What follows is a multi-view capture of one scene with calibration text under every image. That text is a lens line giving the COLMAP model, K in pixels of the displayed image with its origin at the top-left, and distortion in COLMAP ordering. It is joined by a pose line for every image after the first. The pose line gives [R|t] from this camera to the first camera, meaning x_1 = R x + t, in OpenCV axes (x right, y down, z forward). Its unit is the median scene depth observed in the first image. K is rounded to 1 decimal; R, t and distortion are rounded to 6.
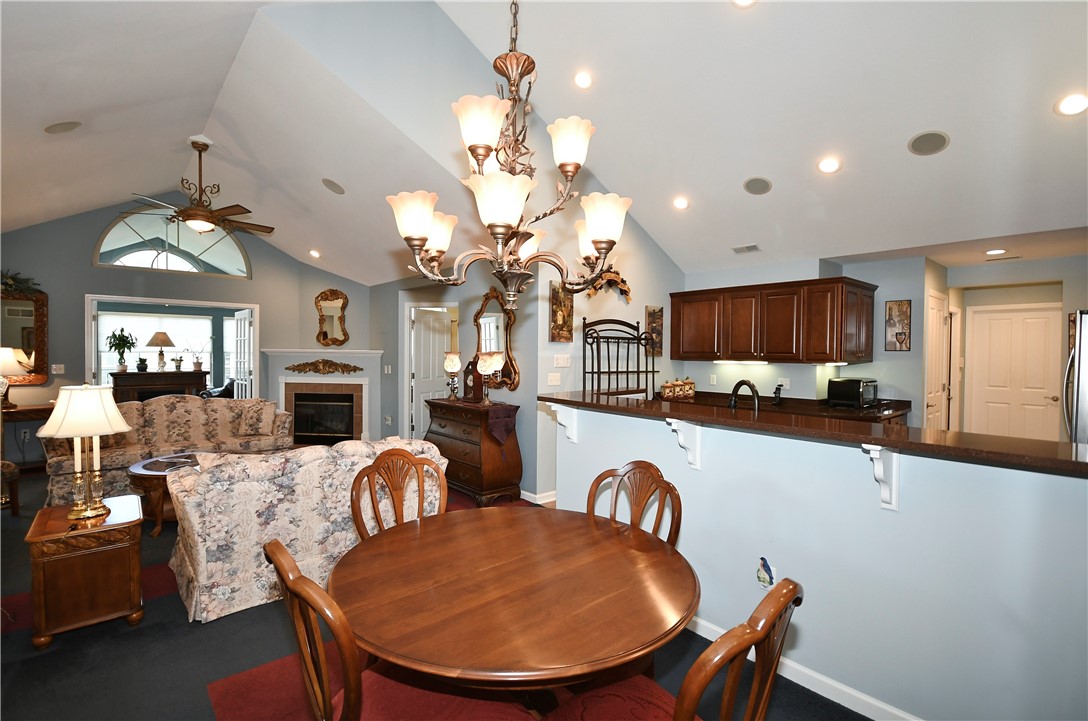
lens RADIAL K [[496.6, 0, 537.2], [0, 496.6, 359.5], [0, 0, 1]] dist [0.024662, -0.016364]
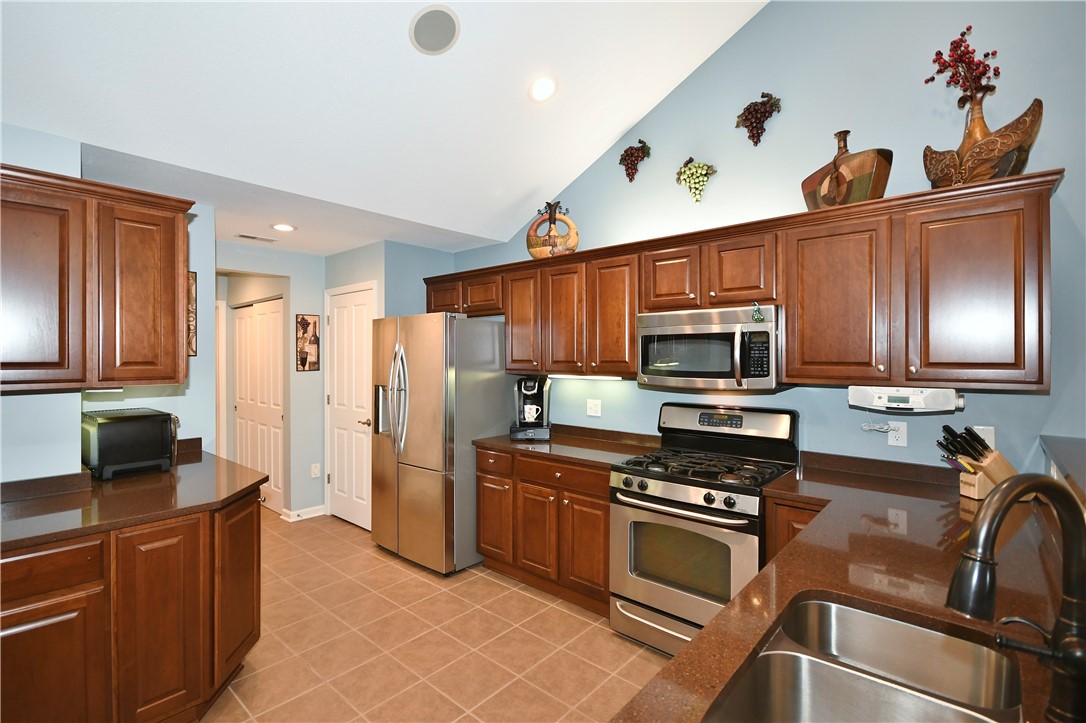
lens RADIAL K [[504.7, 0, 518.7], [0, 504.7, 358.1], [0, 0, 1]] dist [0.000528, -0.004465]
pose [[-0.123534, -0.010404, 0.992286, 0.084920], [0.014774, 0.999815, 0.012322, -0.014459], [-0.992230, 0.016182, -0.123357, 0.649538]]
